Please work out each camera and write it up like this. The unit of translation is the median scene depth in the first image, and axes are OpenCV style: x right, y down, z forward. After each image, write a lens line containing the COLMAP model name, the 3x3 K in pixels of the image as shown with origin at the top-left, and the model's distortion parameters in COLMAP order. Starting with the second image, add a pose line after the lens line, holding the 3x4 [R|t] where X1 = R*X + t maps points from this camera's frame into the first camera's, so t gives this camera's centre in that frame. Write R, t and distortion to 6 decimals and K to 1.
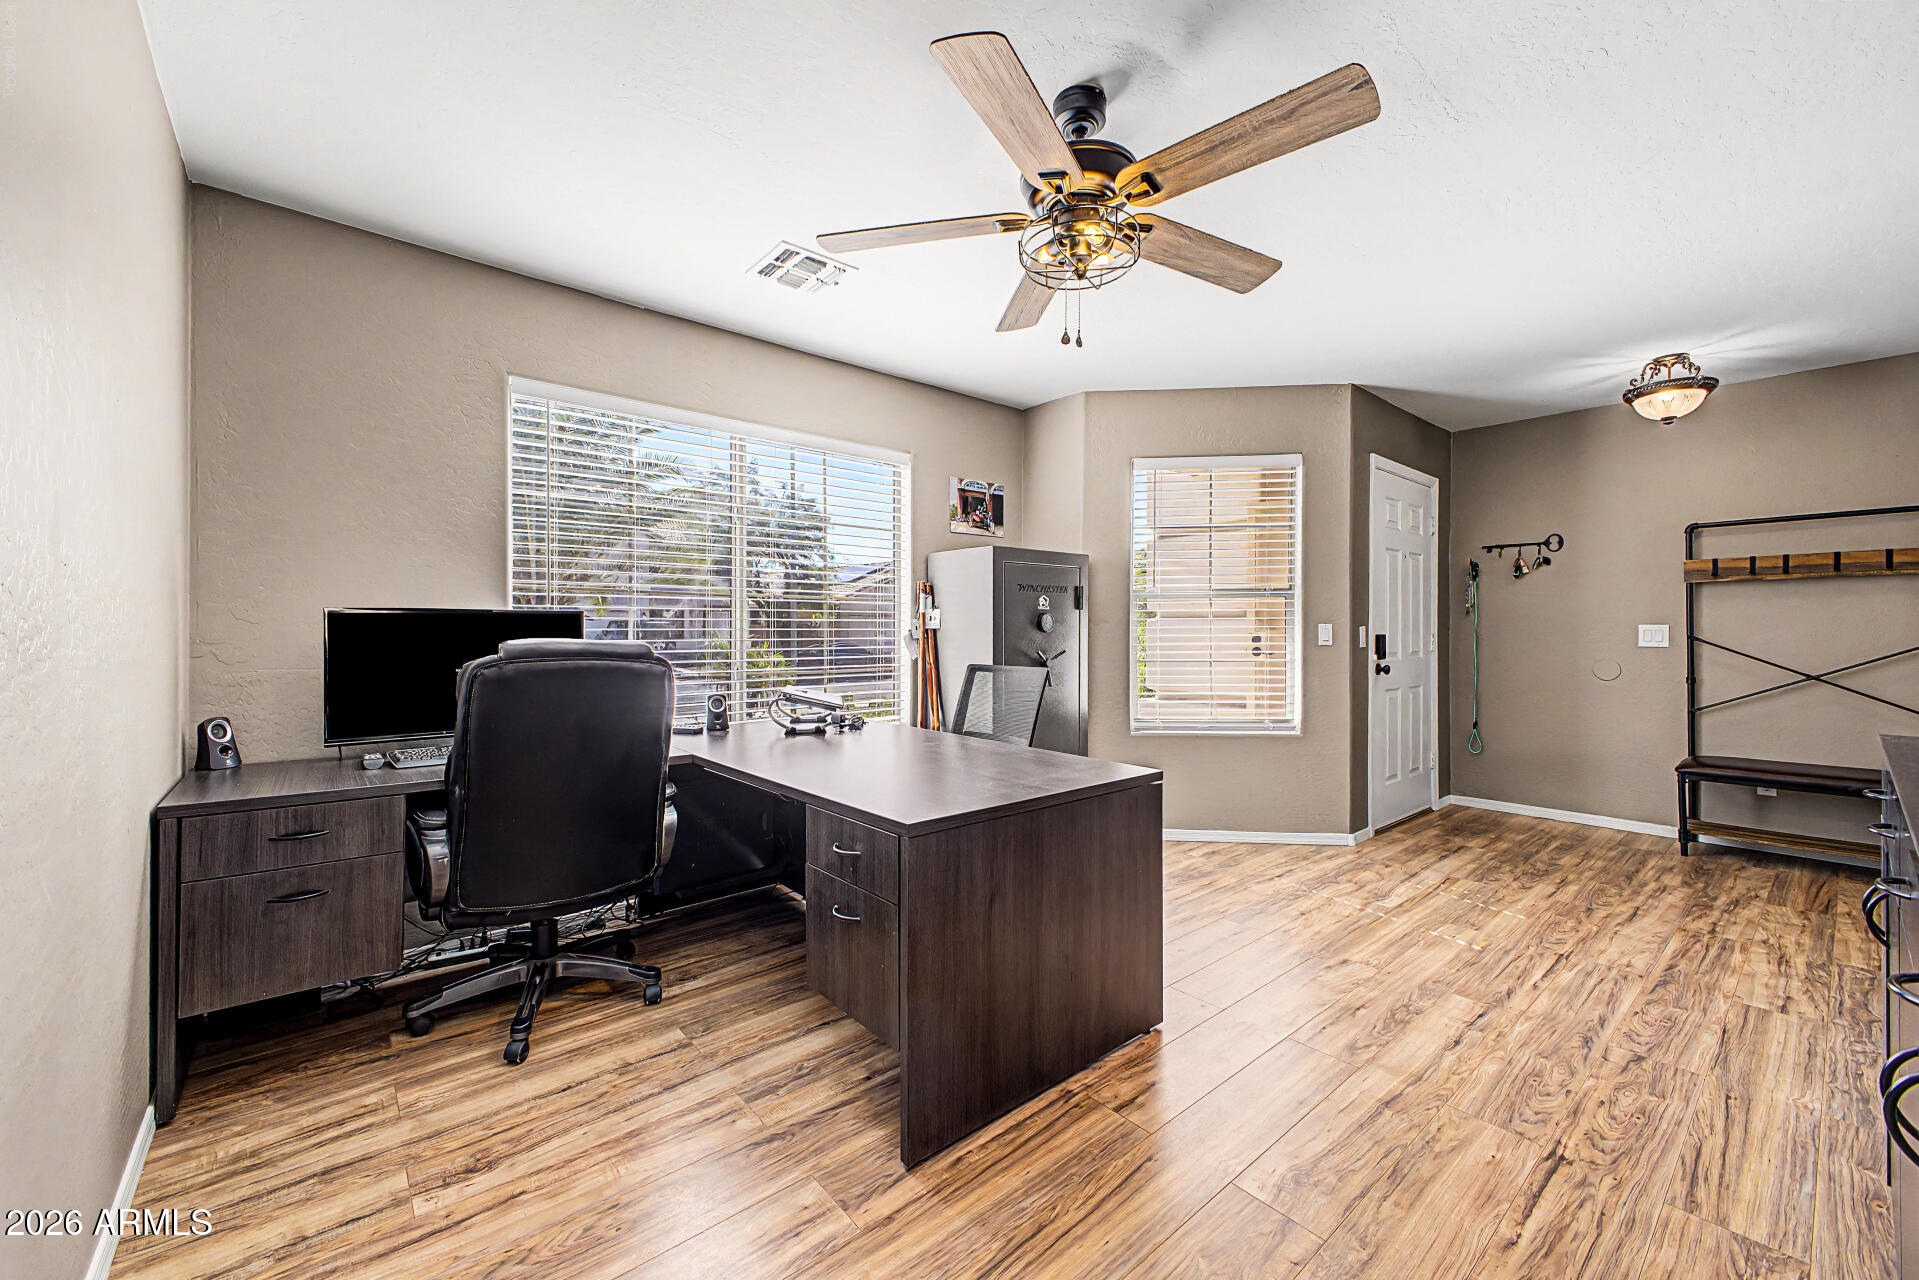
lens RADIAL K [[763.2, 0, 973.3], [0, 763.2, 634.4], [0, 0, 1]] dist [0.026511, -0.000253]
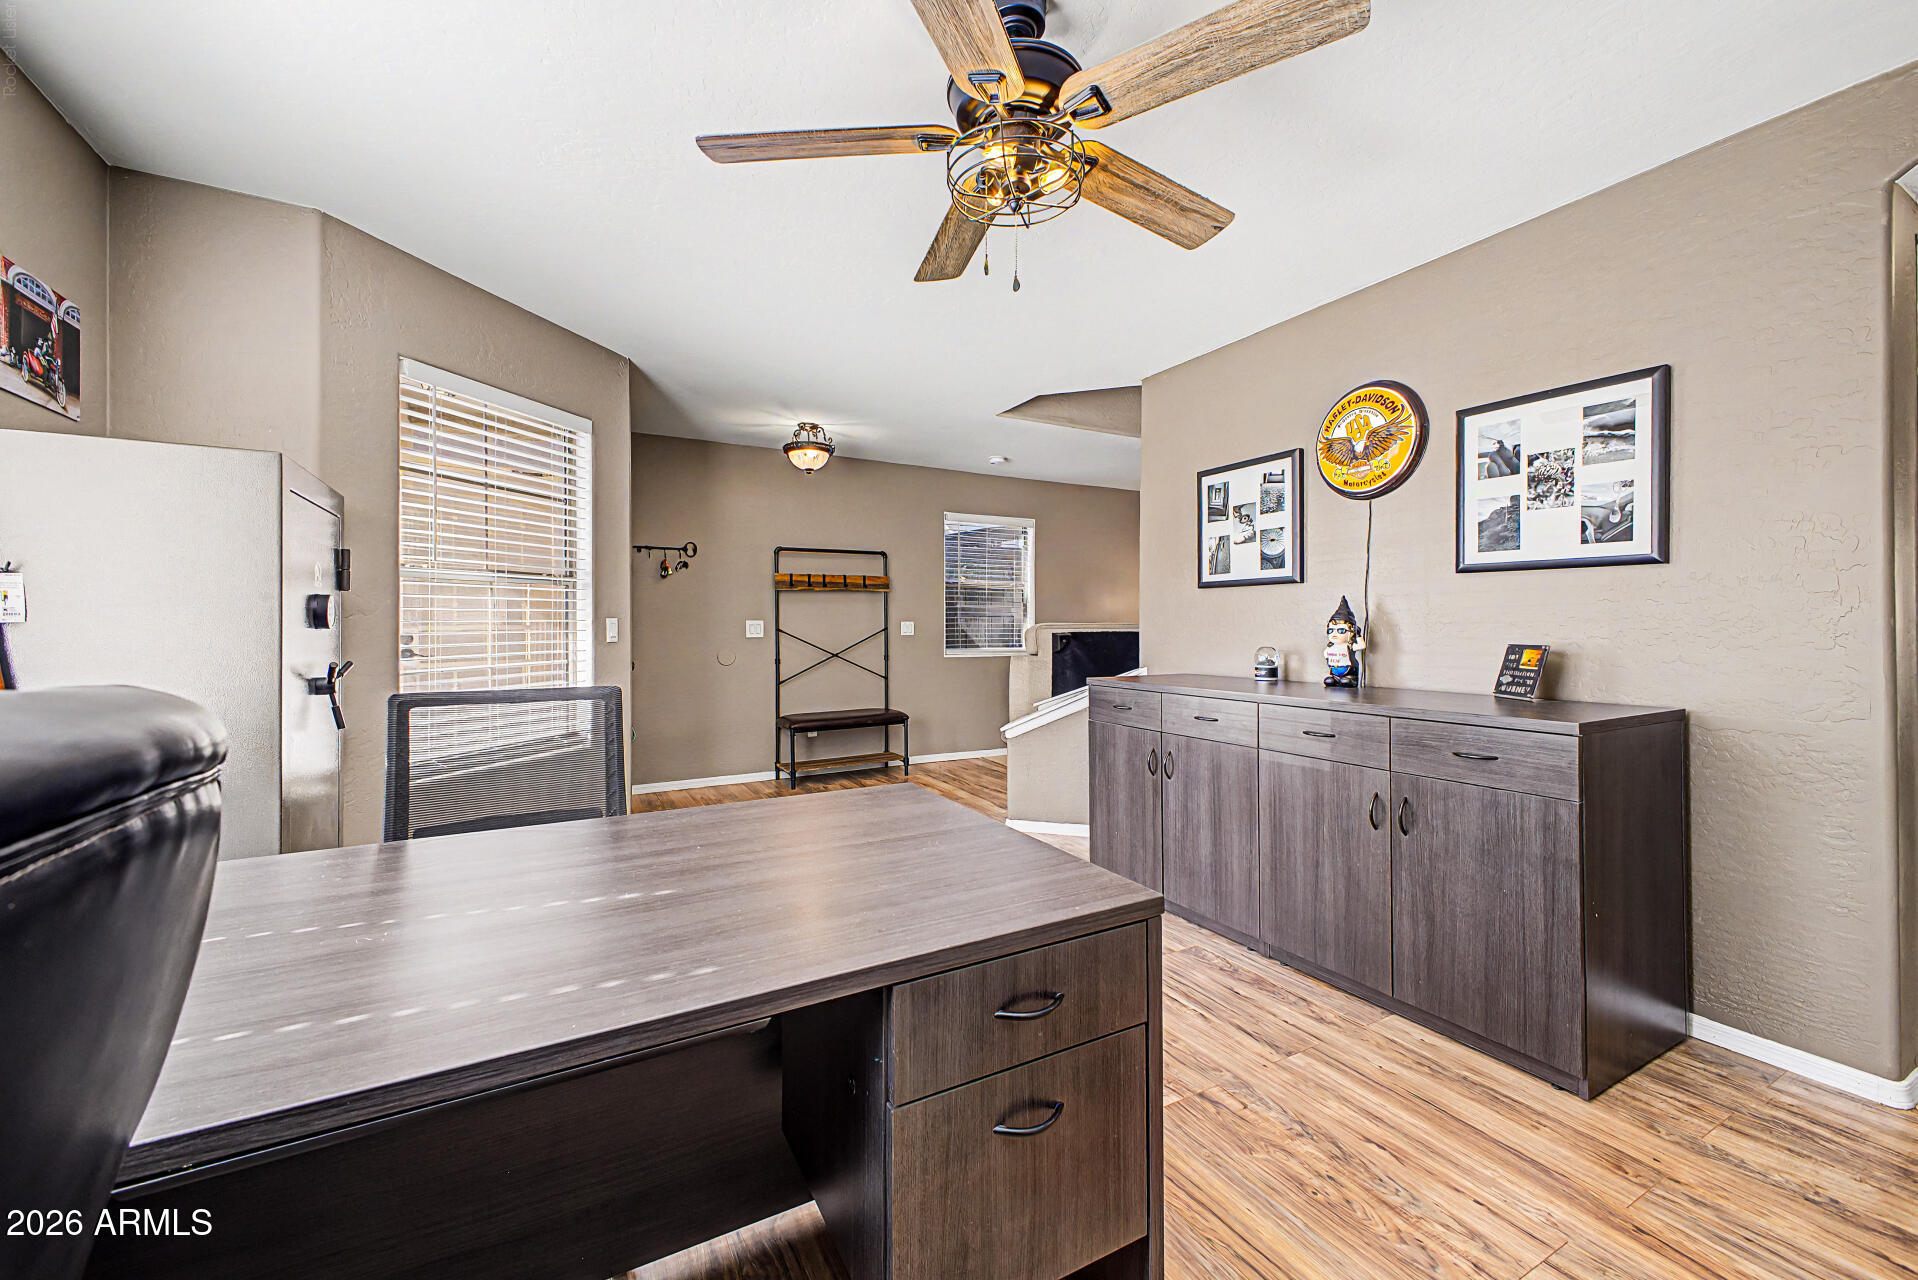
lens RADIAL K [[762.8, 0, 969.9], [0, 762.8, 622.7], [0, 0, 1]] dist [0.026511, -0.000253]
pose [[0.208425, 0.000634, 0.978038, -0.323410], [0.009066, 0.999956, -0.002580, -0.002220], [-0.977996, 0.009404, 0.208410, 0.400975]]
